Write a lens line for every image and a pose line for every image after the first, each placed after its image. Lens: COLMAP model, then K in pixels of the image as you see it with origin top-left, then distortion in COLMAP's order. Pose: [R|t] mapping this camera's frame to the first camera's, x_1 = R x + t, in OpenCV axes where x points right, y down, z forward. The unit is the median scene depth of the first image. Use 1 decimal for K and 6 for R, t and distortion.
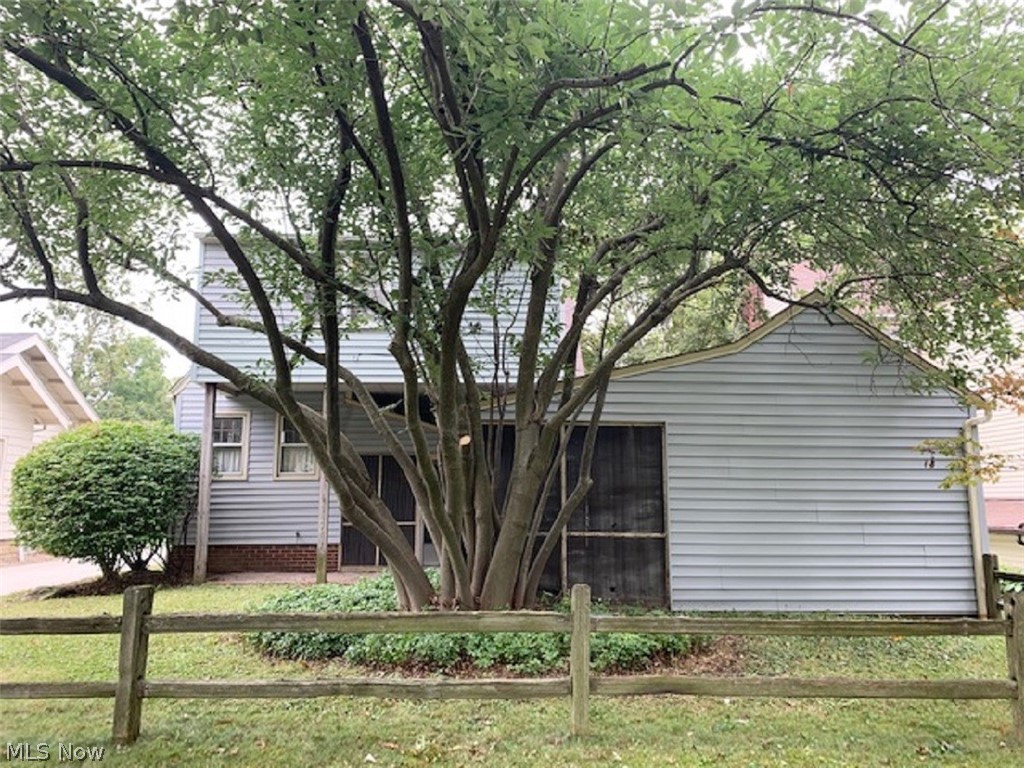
lens RADIAL K [[787.5, 0, 510.2], [0, 787.5, 382.6], [0, 0, 1]] dist [0.047477, -0.047818]
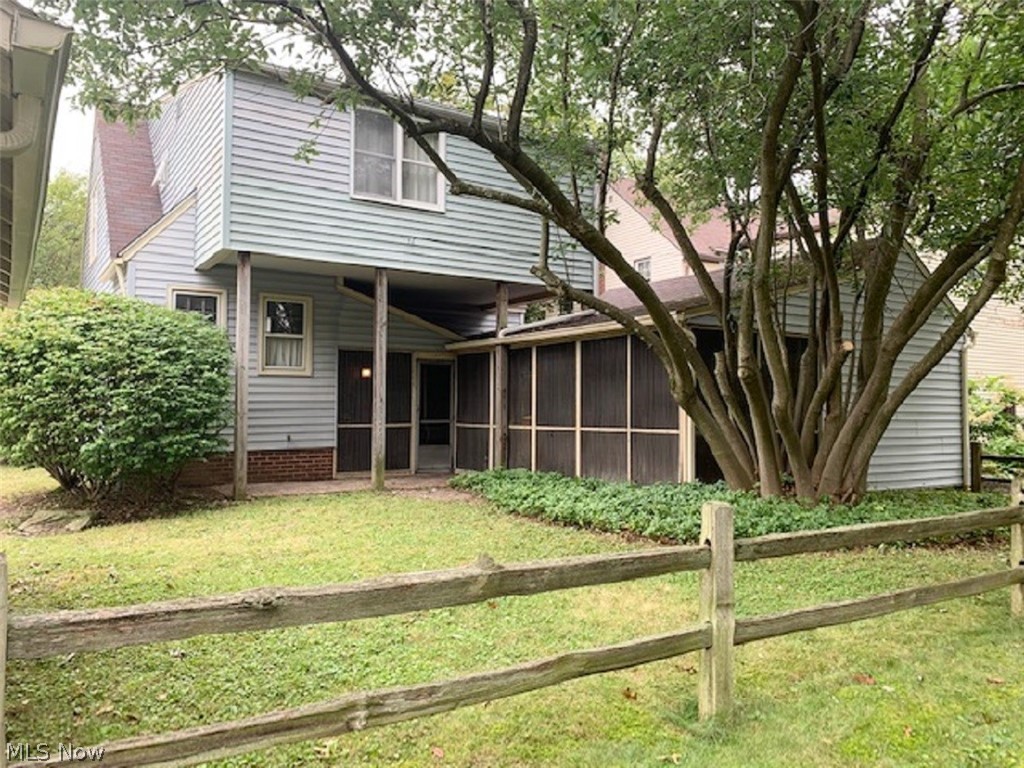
lens RADIAL K [[787.5, 0, 510.7], [0, 787.5, 383.4], [0, 0, 1]] dist [0.047477, -0.047818]
pose [[0.870486, 0.018938, 0.491828, -0.543718], [-0.078362, 0.991846, 0.100501, 0.030537], [-0.485915, -0.126025, 0.864873, 0.164096]]
